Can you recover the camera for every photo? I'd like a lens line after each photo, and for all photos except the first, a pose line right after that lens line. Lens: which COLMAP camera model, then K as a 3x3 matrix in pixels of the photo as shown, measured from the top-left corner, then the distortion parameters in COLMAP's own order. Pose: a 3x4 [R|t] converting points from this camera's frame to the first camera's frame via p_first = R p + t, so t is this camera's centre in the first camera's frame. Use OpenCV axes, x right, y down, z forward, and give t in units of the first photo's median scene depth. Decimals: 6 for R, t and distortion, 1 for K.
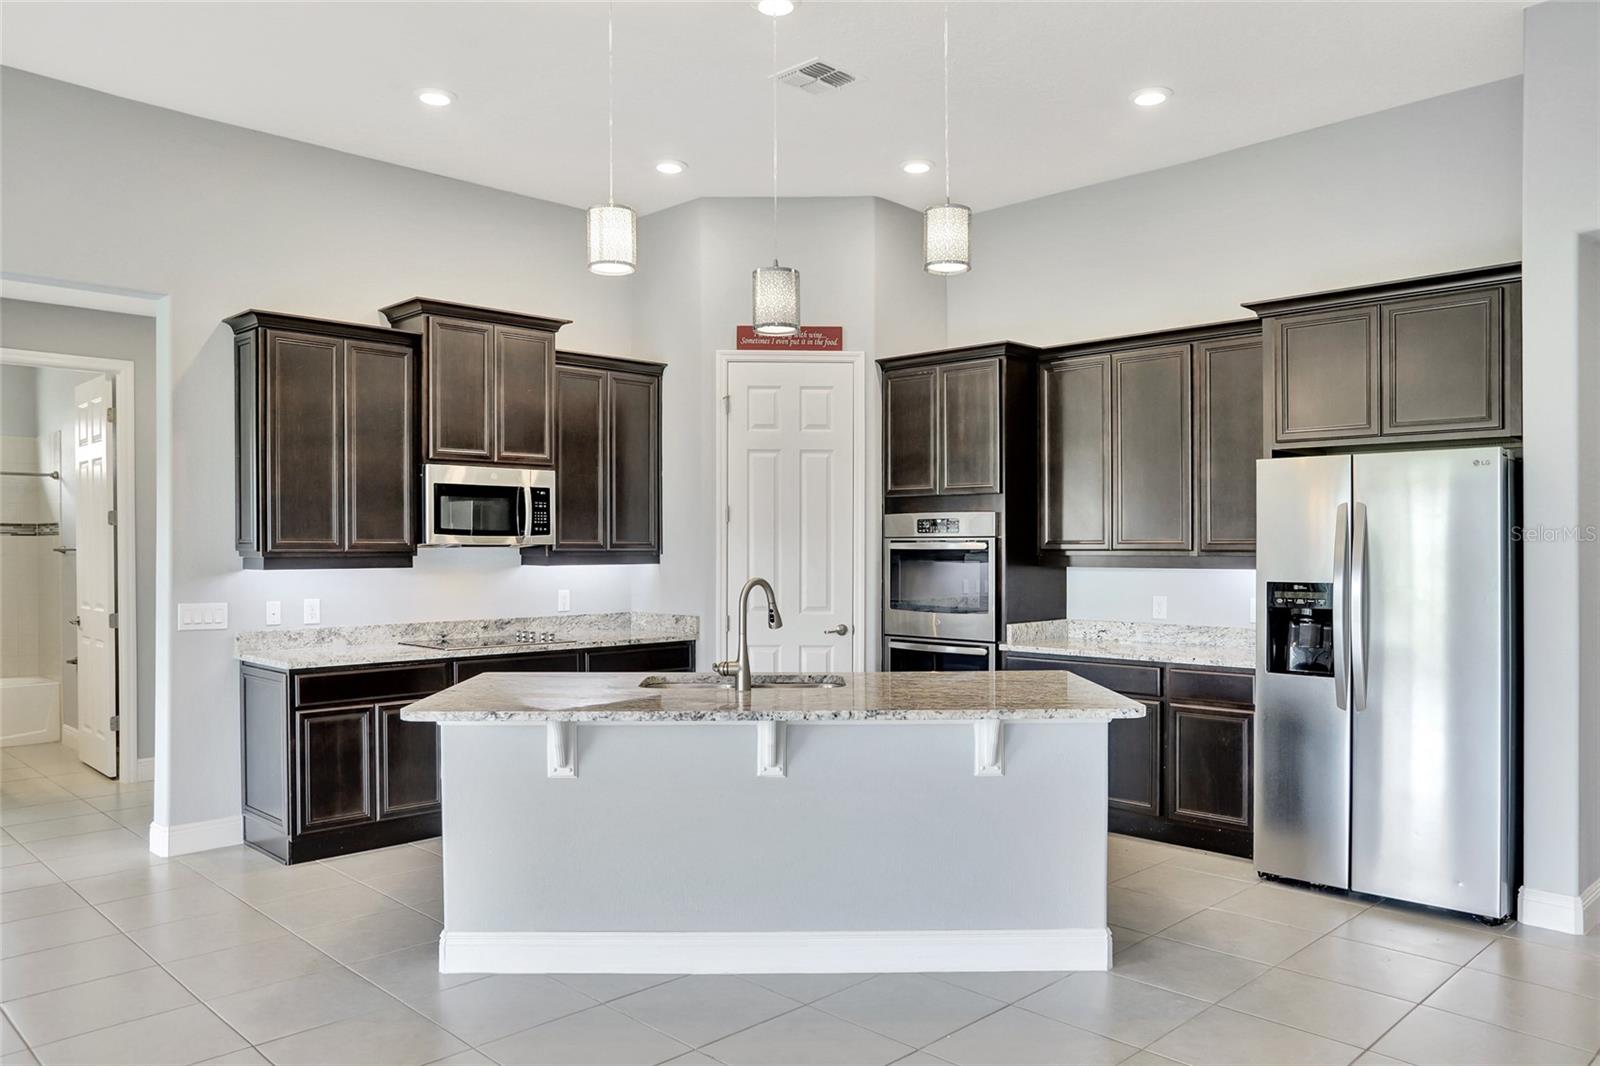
lens RADIAL K [[1147.3, 0, 840.1], [0, 1147.3, 553.3], [0, 0, 1]] dist [-0.108076, -0.002743]
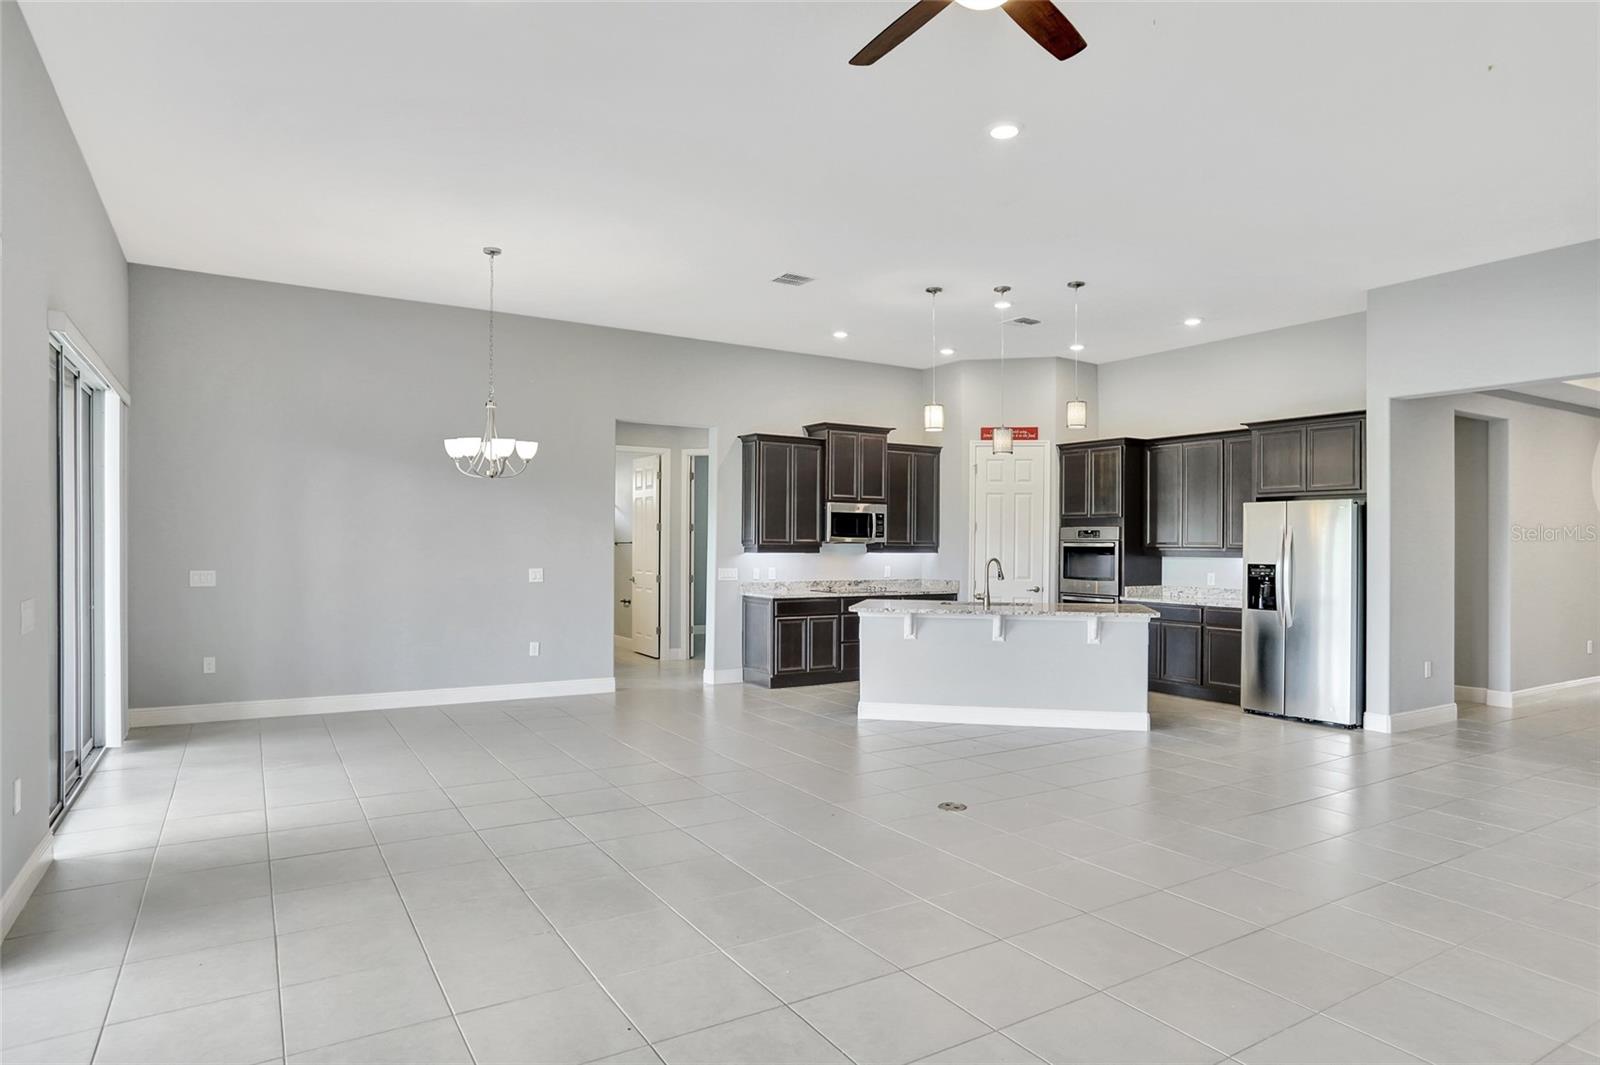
lens RADIAL K [[927.3, 0, 822.0], [0, 927.3, 540.5], [0, 0, 1]] dist [-0.007965, 0.008052]
pose [[0.970189, 0.007489, -0.242233, 0.033789], [-0.010129, 0.999902, -0.009652, 0.006435], [0.242137, 0.011818, 0.970170, -0.673186]]
